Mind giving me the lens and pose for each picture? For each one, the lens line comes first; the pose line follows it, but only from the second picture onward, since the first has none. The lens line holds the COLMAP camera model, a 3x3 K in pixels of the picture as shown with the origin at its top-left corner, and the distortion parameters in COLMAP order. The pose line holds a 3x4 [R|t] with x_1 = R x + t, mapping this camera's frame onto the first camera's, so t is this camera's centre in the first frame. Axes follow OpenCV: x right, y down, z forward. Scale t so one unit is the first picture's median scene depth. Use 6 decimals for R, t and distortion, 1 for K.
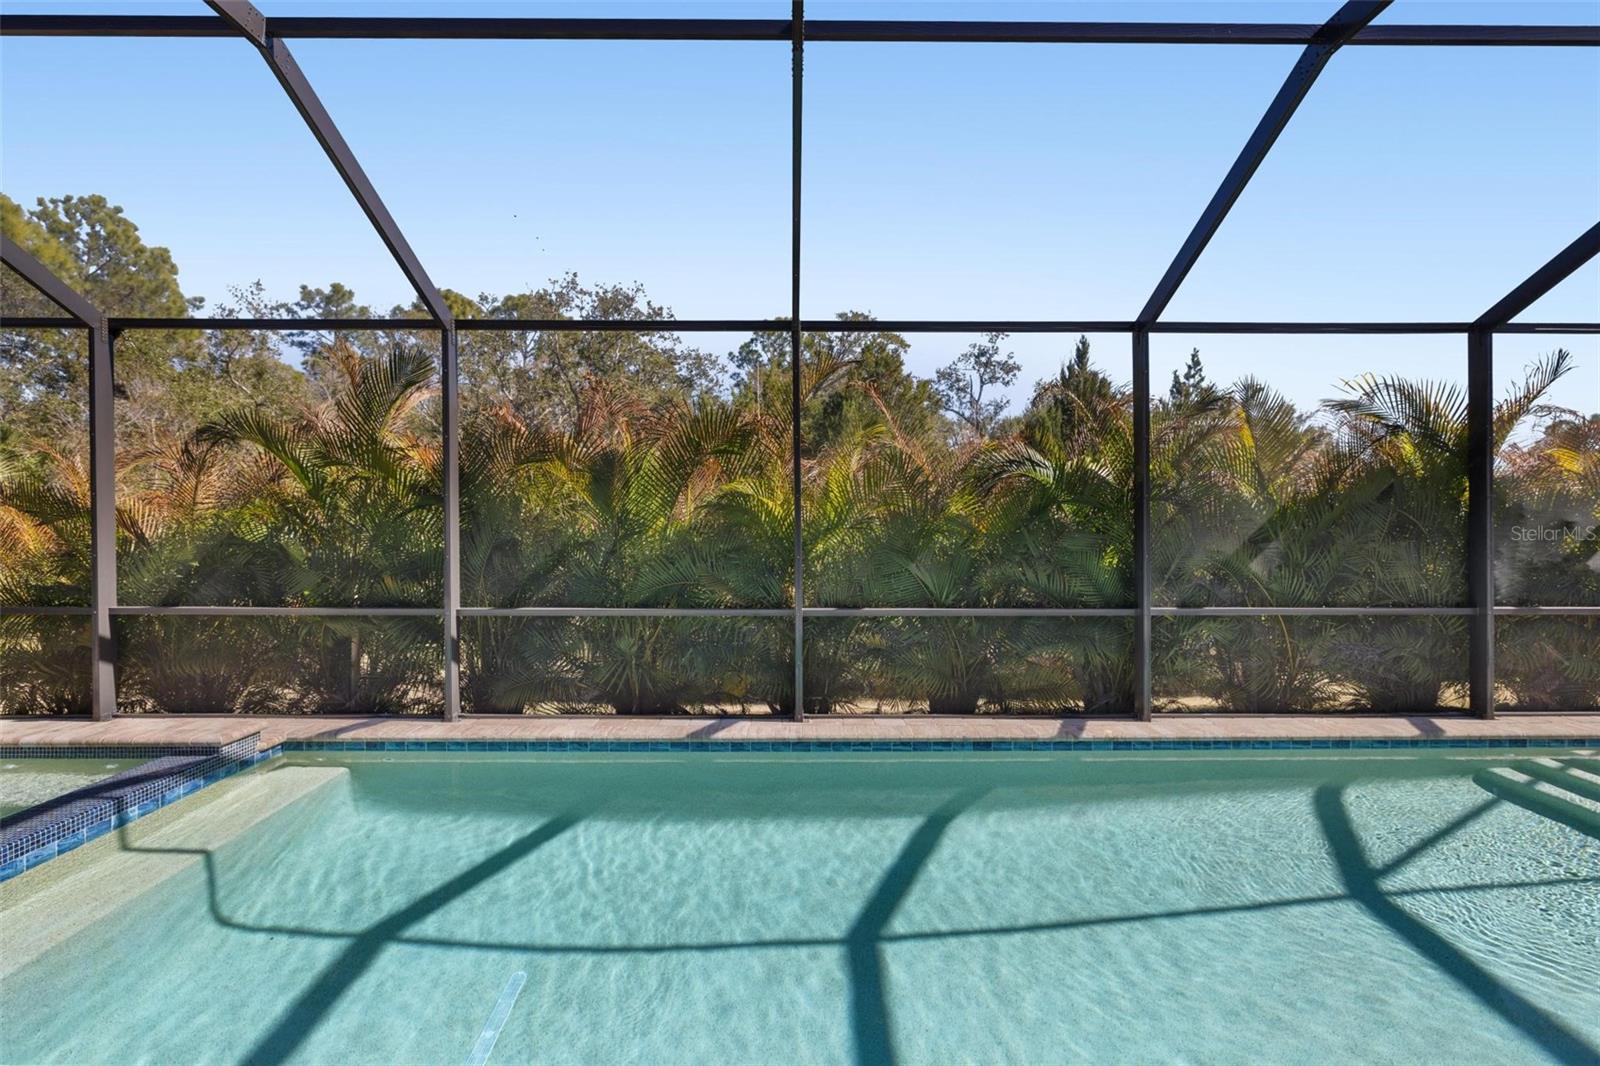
lens RADIAL K [[733.9, 0, 796.6], [0, 733.9, 529.2], [0, 0, 1]] dist [0.002108, 0.000113]
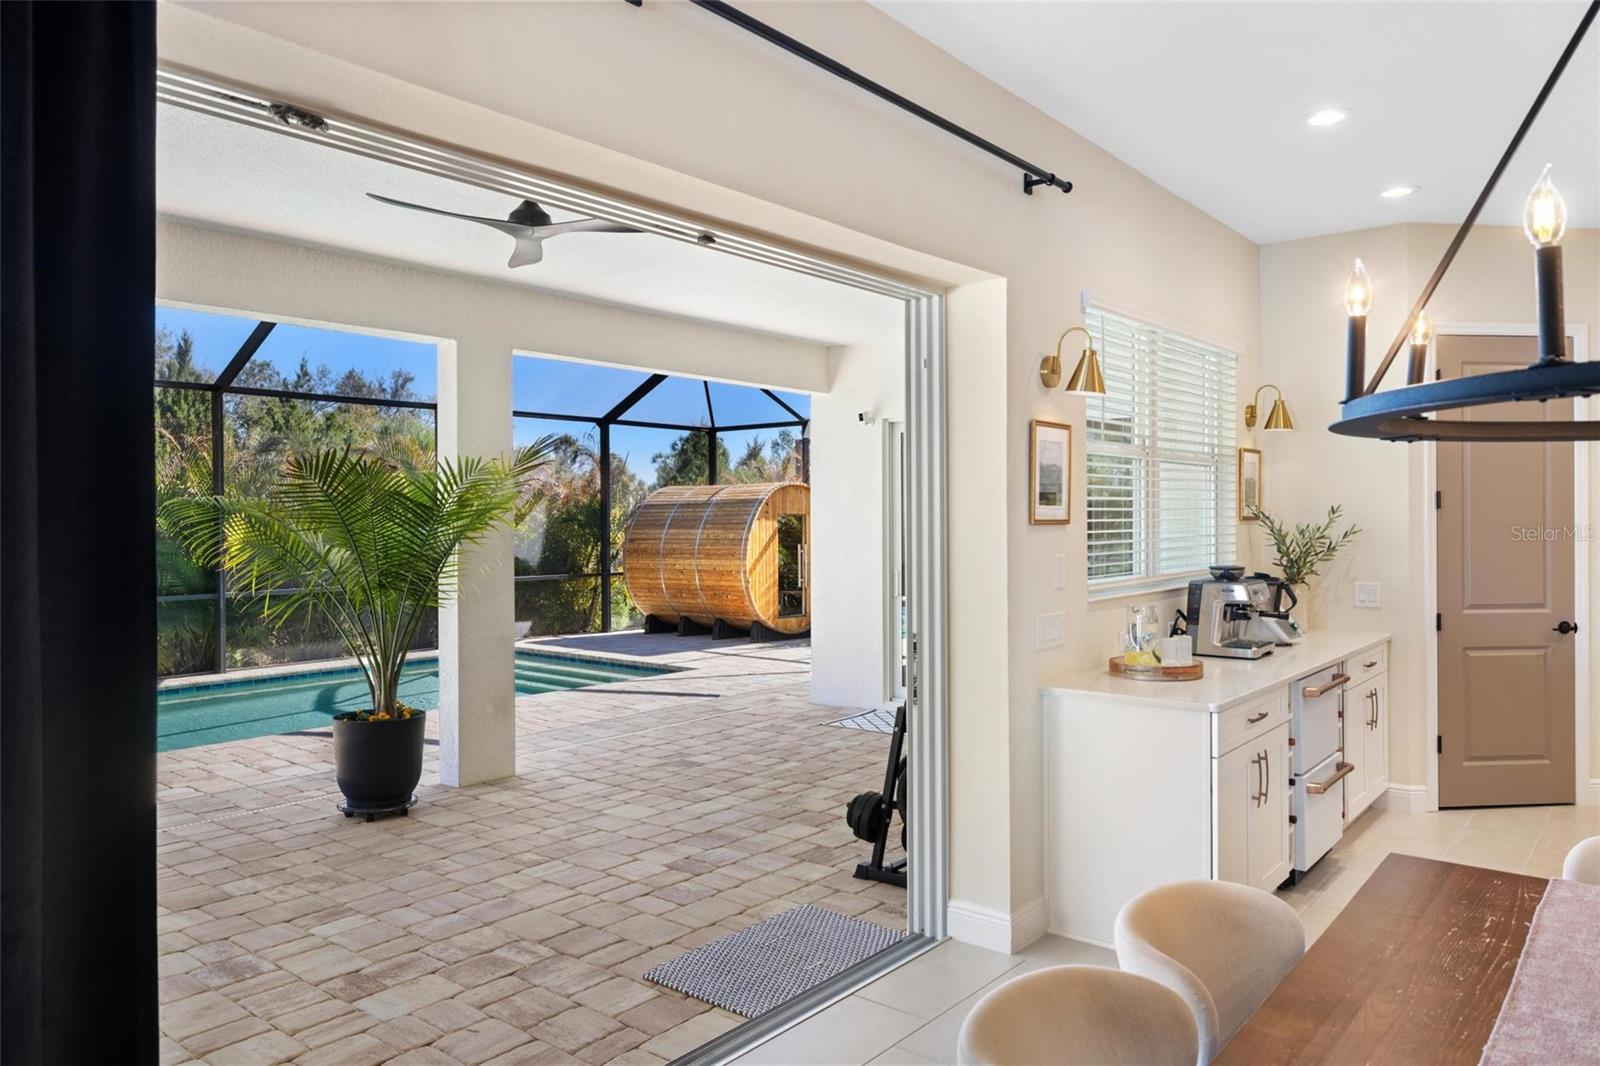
lens RADIAL K [[1061.8, 0, 805.4], [0, 1061.8, 520.6], [0, 0, 1]] dist [-0.000278, 0.004738]
pose [[0.635573, -0.002677, 0.772036, -0.362825], [0.014285, 0.999864, -0.008293, 0.004335], [-0.771909, 0.016299, 0.635524, -1.096649]]
